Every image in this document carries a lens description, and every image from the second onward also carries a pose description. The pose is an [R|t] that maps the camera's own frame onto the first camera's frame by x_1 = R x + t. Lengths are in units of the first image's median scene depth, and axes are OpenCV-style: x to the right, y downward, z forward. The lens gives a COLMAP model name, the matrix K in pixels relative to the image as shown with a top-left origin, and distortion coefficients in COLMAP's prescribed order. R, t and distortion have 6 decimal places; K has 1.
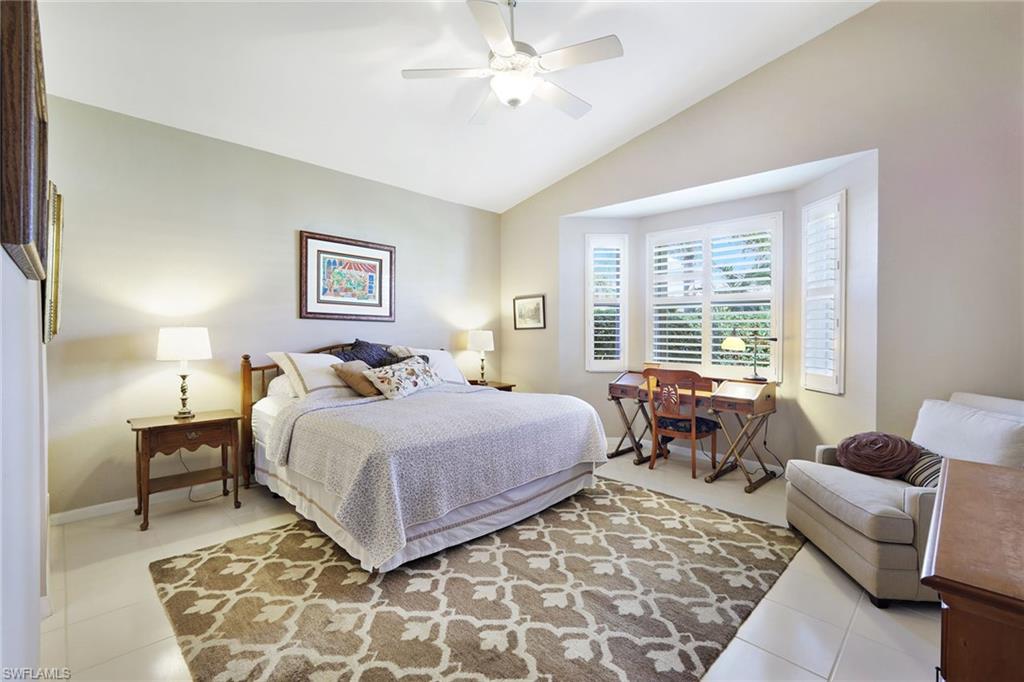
lens RADIAL K [[453.5, 0, 517.1], [0, 453.5, 334.1], [0, 0, 1]] dist [0.001640, 0.000196]
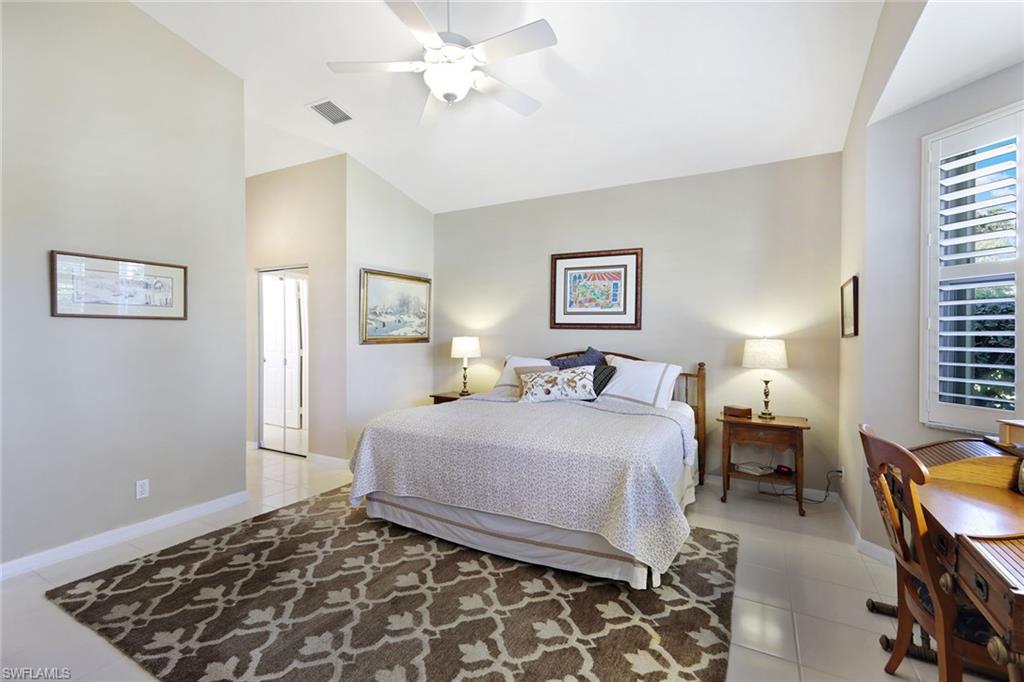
lens RADIAL K [[453.5, 0, 516.7], [0, 453.5, 339.6], [0, 0, 1]] dist [0.001640, 0.000196]
pose [[0.272442, 0.003567, -0.962166, 0.619478], [-0.006383, 0.999978, 0.001899, -0.007099], [0.962151, 0.005624, 0.272459, 0.568723]]
